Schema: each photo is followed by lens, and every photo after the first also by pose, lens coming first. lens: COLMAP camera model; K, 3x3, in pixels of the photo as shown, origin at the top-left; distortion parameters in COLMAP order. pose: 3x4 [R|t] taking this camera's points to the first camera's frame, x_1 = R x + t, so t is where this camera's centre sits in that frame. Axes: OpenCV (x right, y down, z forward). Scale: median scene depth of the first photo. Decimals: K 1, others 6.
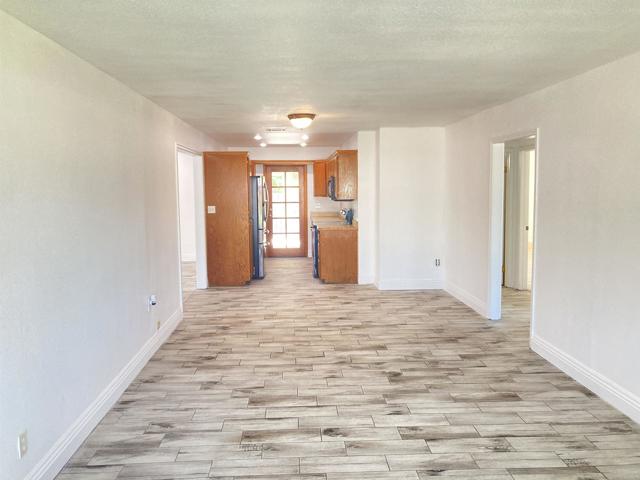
lens RADIAL K [[528.2, 0, 319.8], [0, 528.2, 241.5], [0, 0, 1]] dist [0.032161, -0.031893]
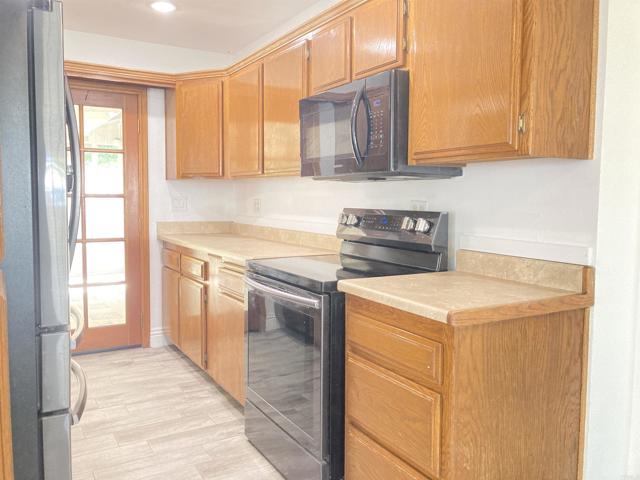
lens RADIAL K [[528.2, 0, 322.0], [0, 528.2, 237.6], [0, 0, 1]] dist [0.032161, -0.031893]
pose [[0.884592, -0.019203, 0.465969, -0.194413], [0.031955, 0.999299, -0.019482, -0.077939], [-0.465269, 0.032123, 0.884586, 1.381743]]
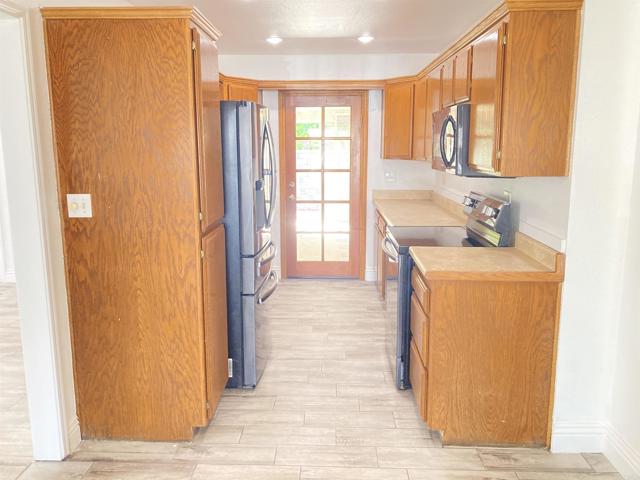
lens RADIAL K [[528.2, 0, 314.2], [0, 528.2, 238.6], [0, 0, 1]] dist [0.032161, -0.031893]
pose [[0.996476, 0.021995, -0.080943, -0.069220], [-0.015764, 0.996919, 0.076832, -0.106519], [0.082383, -0.075285, 0.993753, 1.116312]]
